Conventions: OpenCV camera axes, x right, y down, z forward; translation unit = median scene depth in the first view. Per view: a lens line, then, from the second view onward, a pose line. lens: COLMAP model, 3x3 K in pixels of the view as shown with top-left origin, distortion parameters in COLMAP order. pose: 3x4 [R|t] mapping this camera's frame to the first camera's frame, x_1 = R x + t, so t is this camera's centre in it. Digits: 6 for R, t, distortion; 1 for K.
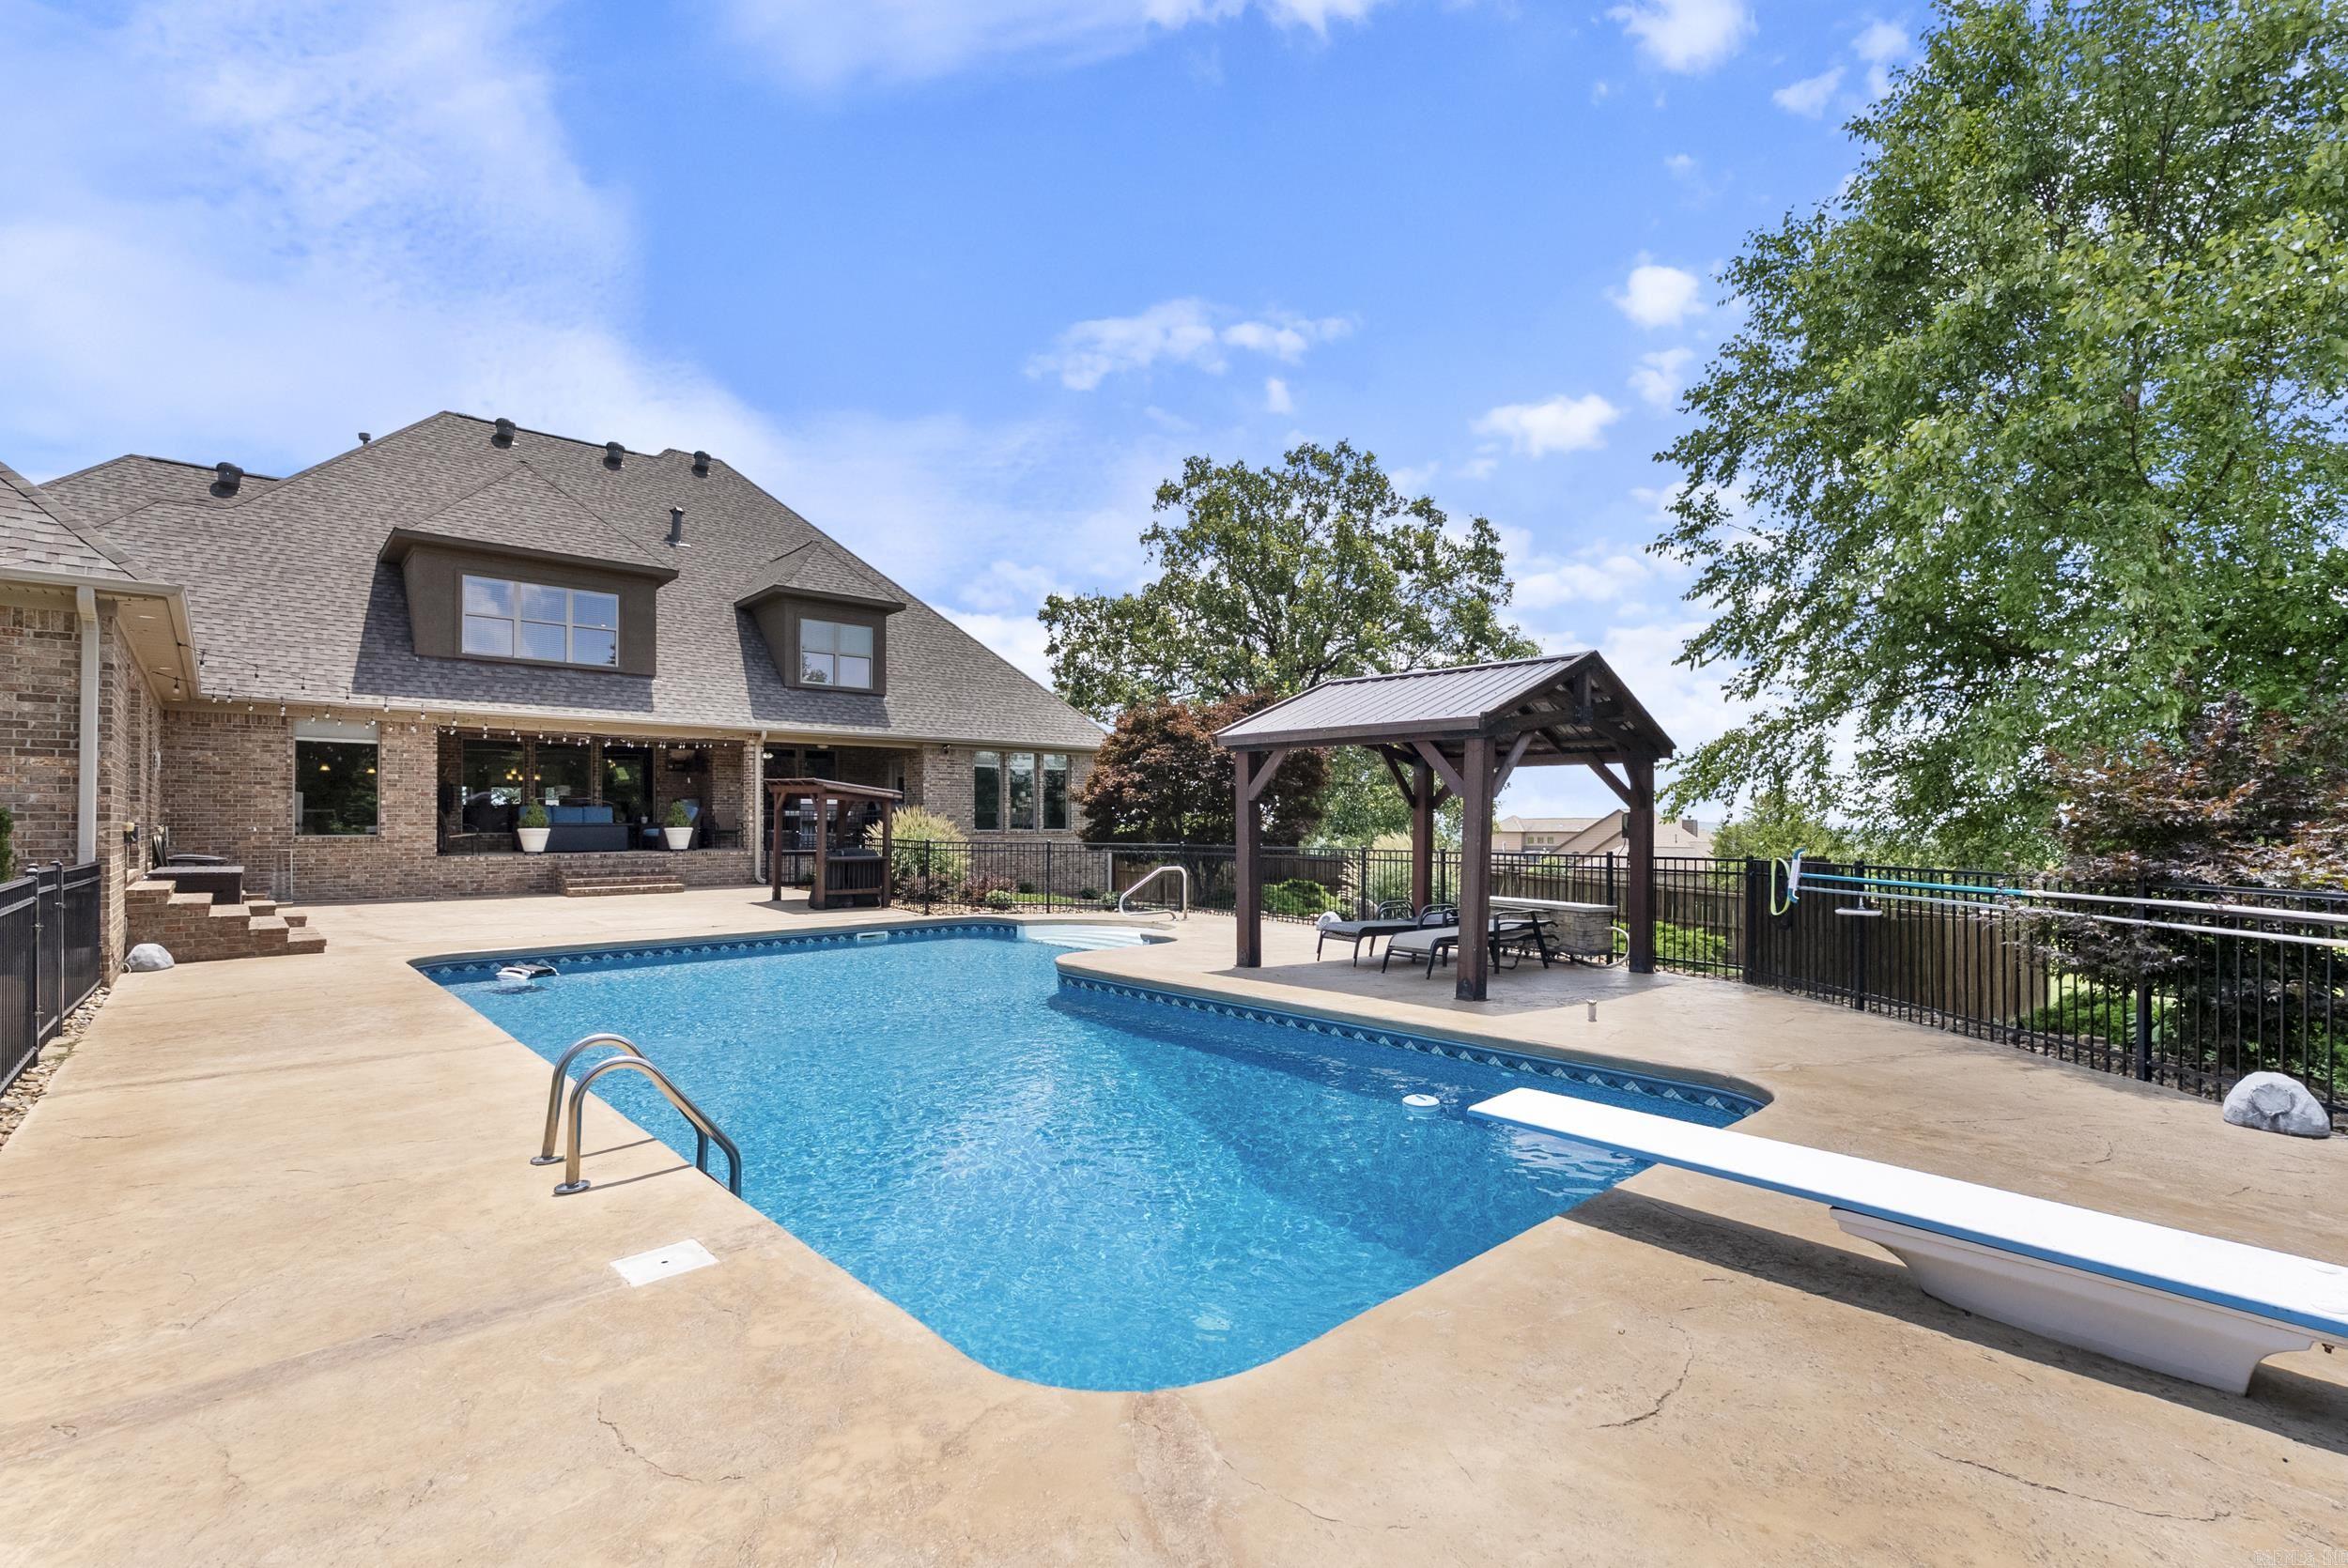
lens RADIAL K [[1015.8, 0, 1174.0], [0, 1015.8, 784.0], [0, 0, 1]] dist [0.001238, -0.000104]
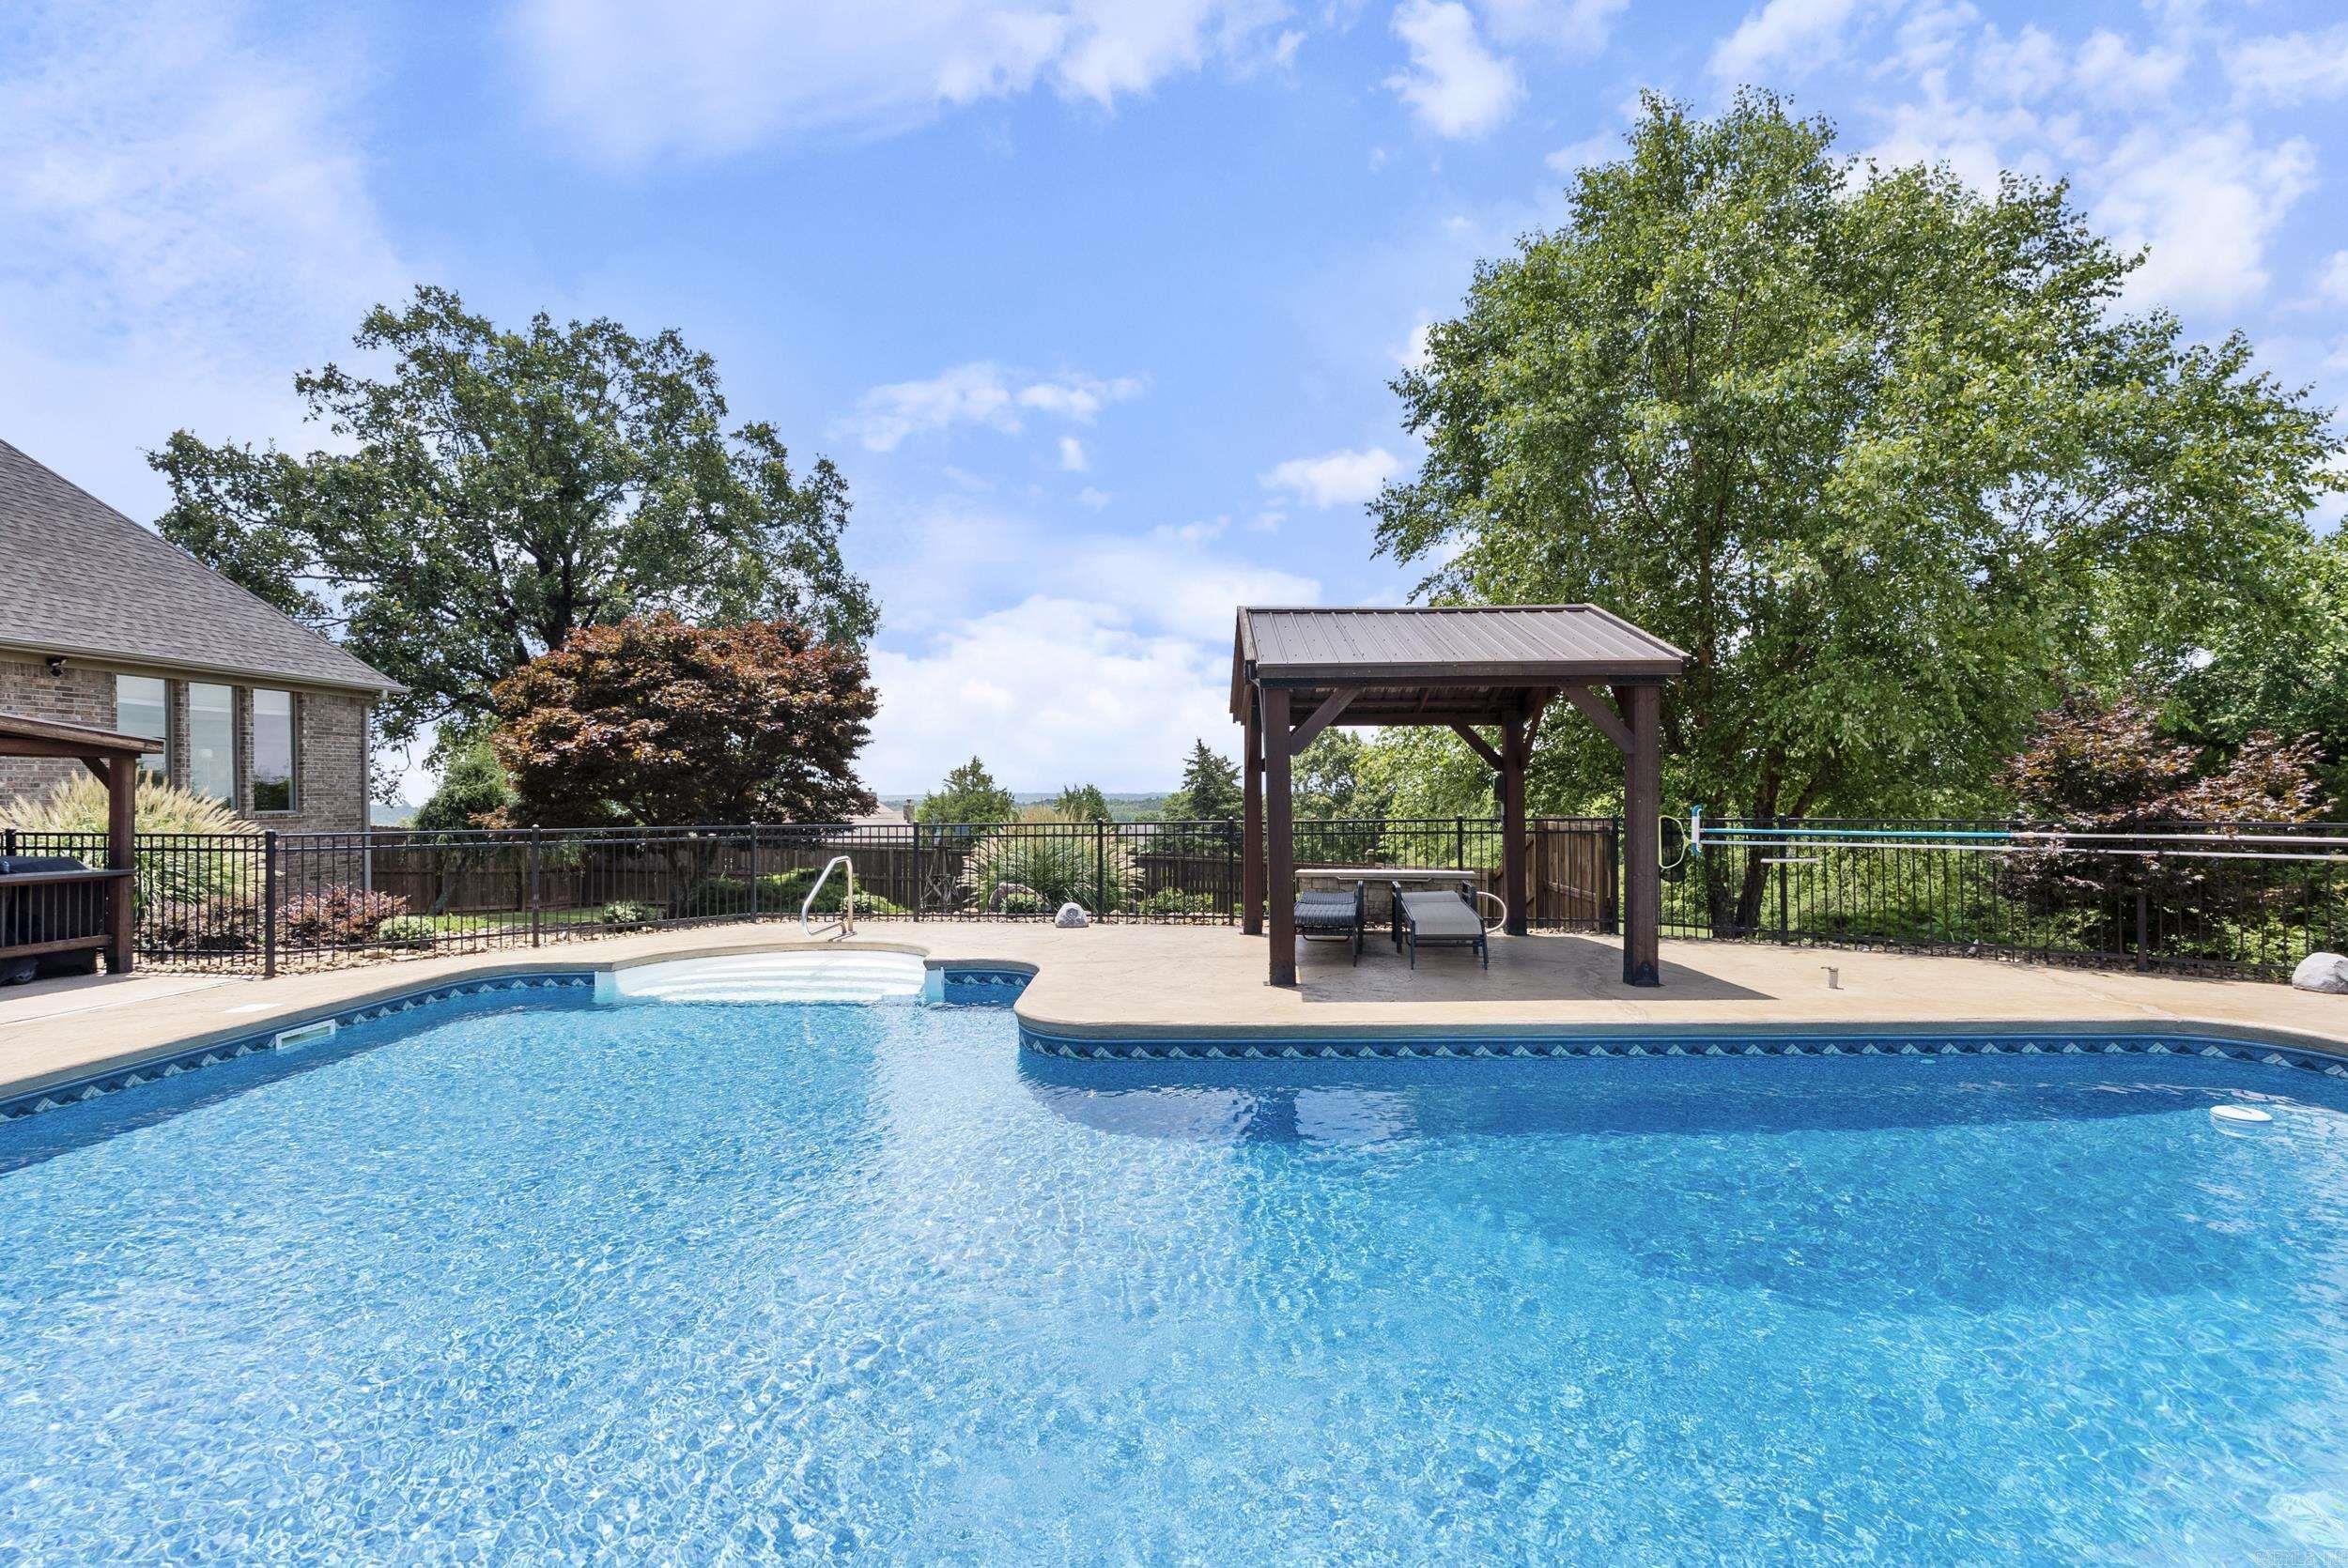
lens RADIAL K [[1015.8, 0, 1174.0], [0, 1015.8, 784.0], [0, 0, 1]] dist [0.001238, -0.000104]
pose [[0.709005, 0.000994, 0.705203, -0.127917], [-0.015700, 0.999773, 0.014375, 0.007454], [-0.705029, -0.021264, 0.708860, 0.142853]]
